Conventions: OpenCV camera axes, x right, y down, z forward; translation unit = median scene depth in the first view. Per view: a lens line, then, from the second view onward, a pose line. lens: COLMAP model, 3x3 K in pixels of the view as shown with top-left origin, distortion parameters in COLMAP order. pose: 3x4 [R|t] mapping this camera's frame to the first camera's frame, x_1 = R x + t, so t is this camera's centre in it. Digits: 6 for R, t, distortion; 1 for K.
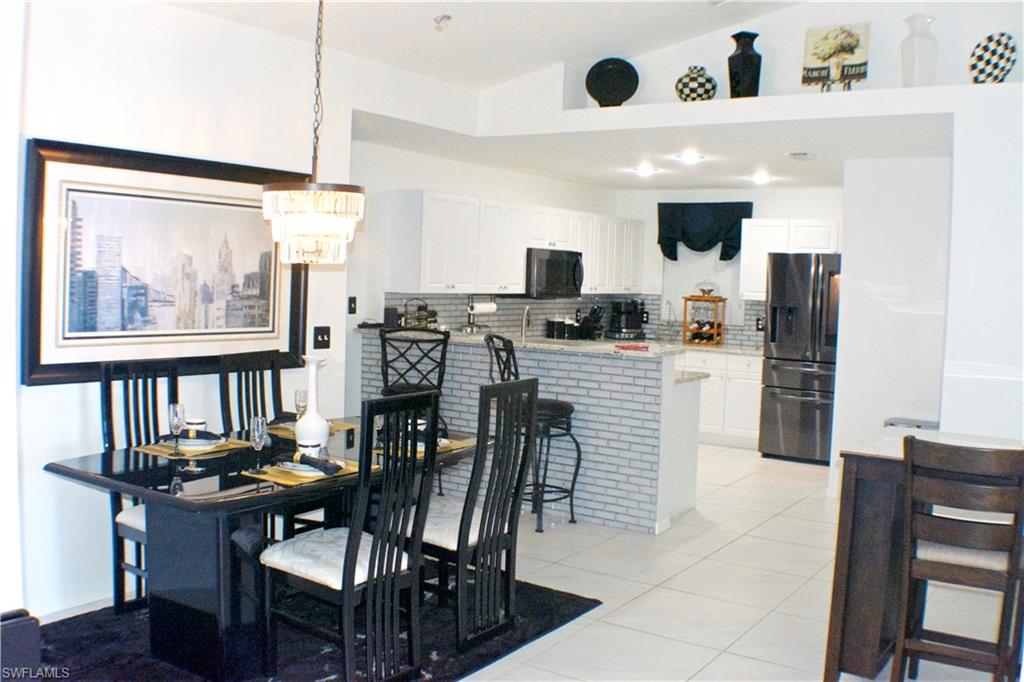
lens RADIAL K [[959.1, 0, 512.0], [0, 959.1, 341.0], [0, 0, 1]] dist [-0.163331, 0.036997]
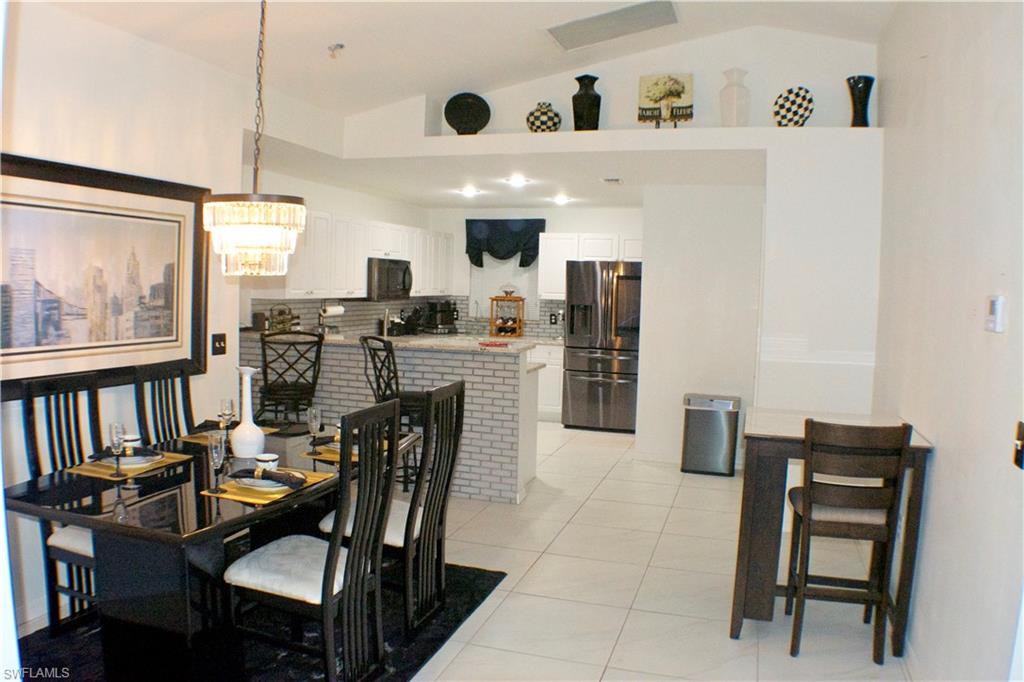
lens RADIAL K [[764.1, 0, 512.0], [0, 764.1, 341.0], [0, 0, 1]] dist [-0.184955, 0.055943]
pose [[0.958659, -0.027835, 0.283194, -0.078768], [0.023768, 0.999559, 0.017786, -0.009091], [-0.283564, -0.010320, 0.958898, 0.077766]]
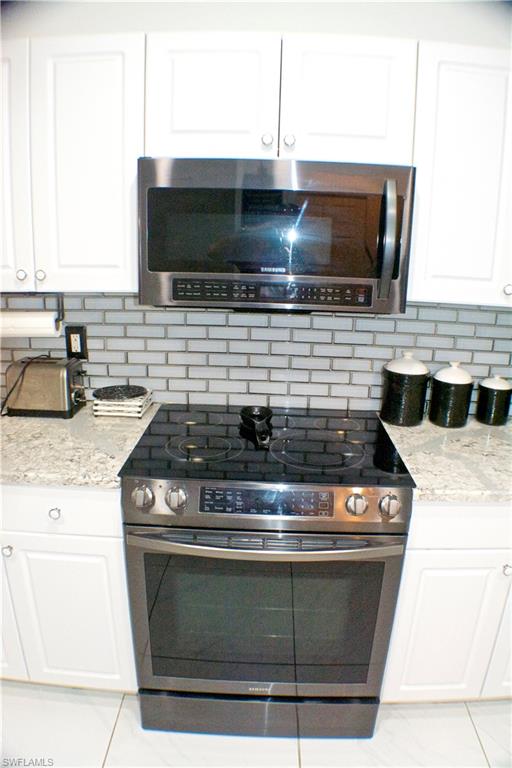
lens RADIAL K [[545.8, 0, 256.2], [0, 545.8, 393.8], [0, 0, 1]] dist [-0.192893, 0.050746]
pose [[0.543861, 0.221458, -0.809427, 0.207534], [-0.069546, 0.973127, 0.219518, -0.059901], [0.836289, -0.063095, 0.544647, 0.927681]]
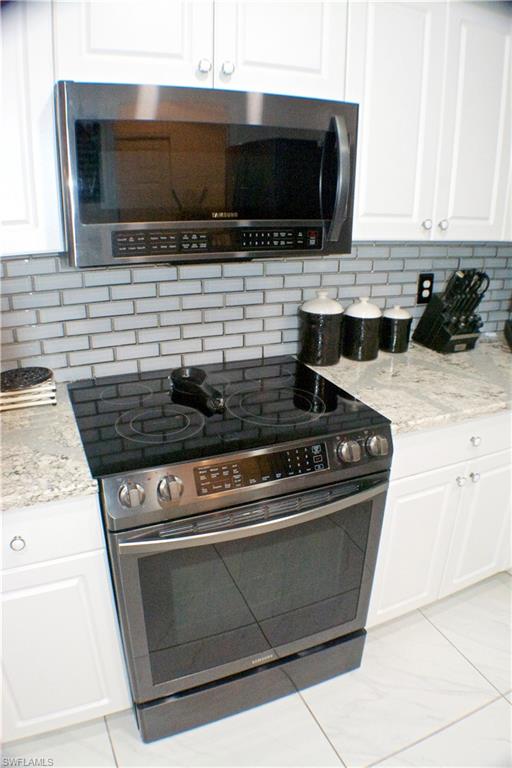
lens RADIAL K [[545.8, 0, 256.2], [0, 545.8, 393.8], [0, 0, 1]] dist [-0.192893, 0.050746]
pose [[0.853967, 0.175782, -0.489735, 0.149113], [-0.026844, 0.954838, 0.295913, -0.057311], [0.519634, -0.239553, 0.820119, 0.893771]]
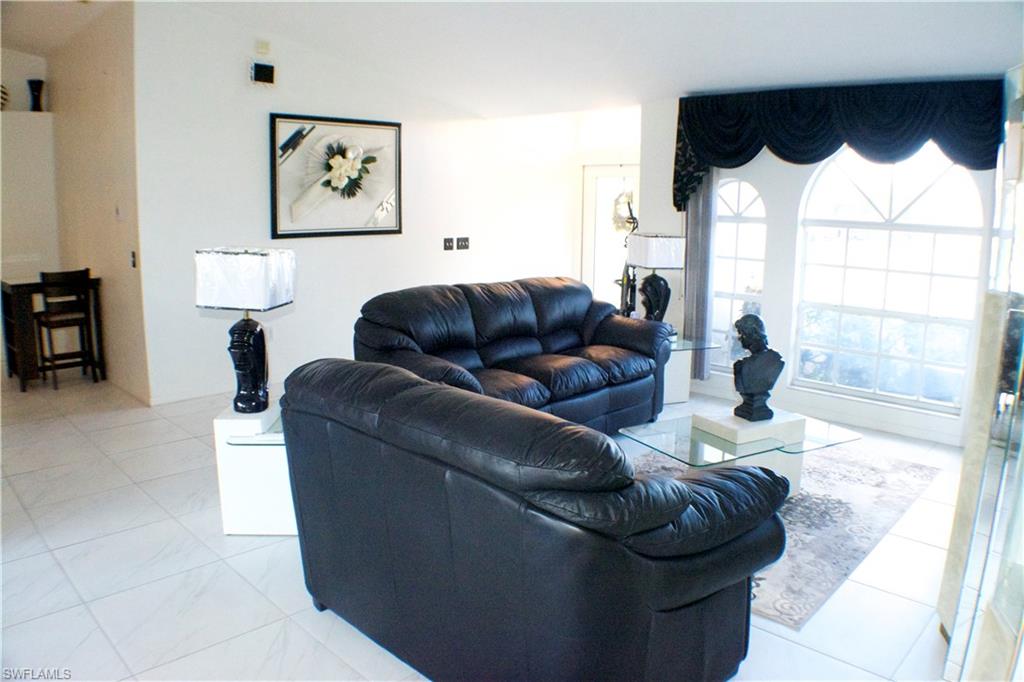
lens RADIAL K [[727.7, 0, 512.0], [0, 727.7, 341.0], [0, 0, 1]] dist [-0.192893, 0.050746]
pose [[0.178513, -0.214267, 0.960324, -0.422519], [0.064750, 0.976444, 0.205827, -0.001098], [-0.981805, 0.025438, 0.188182, -0.216340]]
